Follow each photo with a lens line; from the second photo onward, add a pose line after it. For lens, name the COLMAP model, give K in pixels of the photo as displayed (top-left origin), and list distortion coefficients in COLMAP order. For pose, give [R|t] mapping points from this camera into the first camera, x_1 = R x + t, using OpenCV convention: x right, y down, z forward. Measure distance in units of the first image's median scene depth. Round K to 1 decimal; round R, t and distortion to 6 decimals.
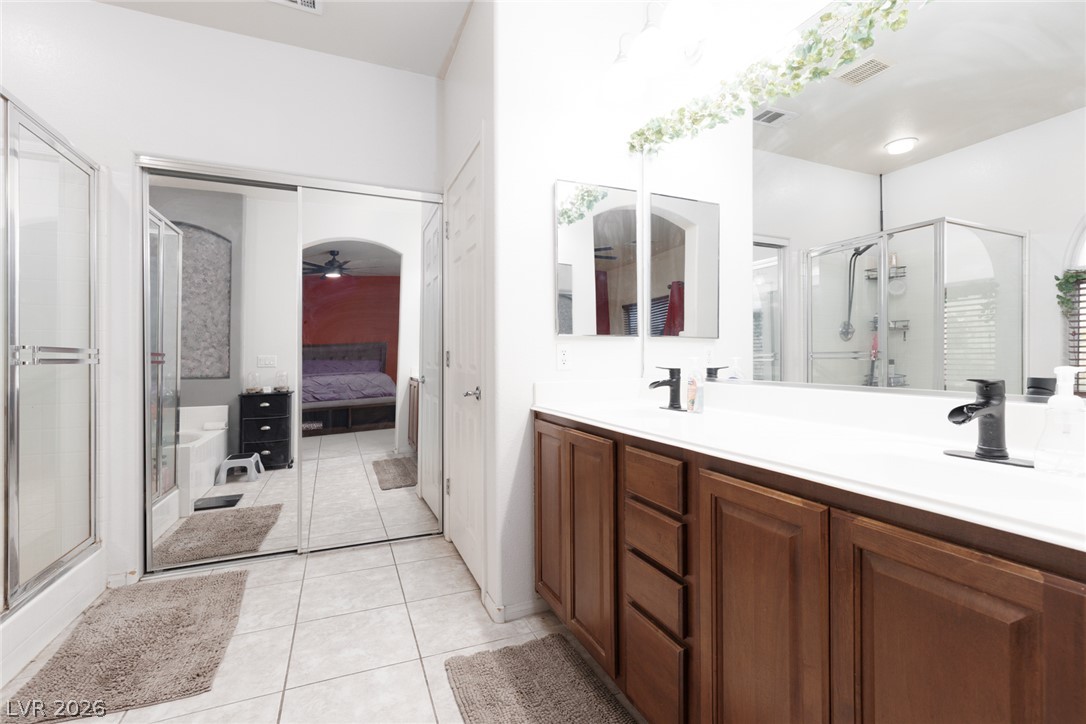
lens RADIAL K [[482.4, 0, 547.3], [0, 482.4, 358.3], [0, 0, 1]] dist [-0.000097, 0.000476]
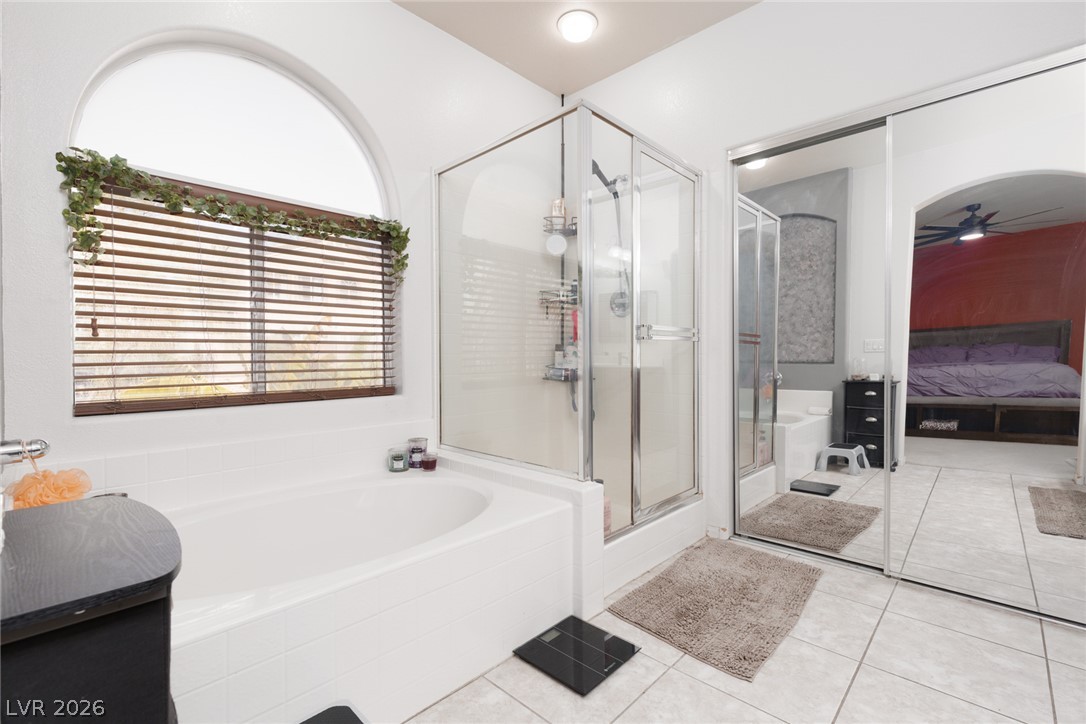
lens RADIAL K [[482.4, 0, 547.3], [0, 482.4, 358.3], [0, 0, 1]] dist [-0.000097, 0.000476]
pose [[0.397720, 0.006409, -0.917485, -0.004247], [0.006399, 0.999932, 0.009759, 0.030183], [0.917485, -0.009752, 0.397651, 0.154706]]
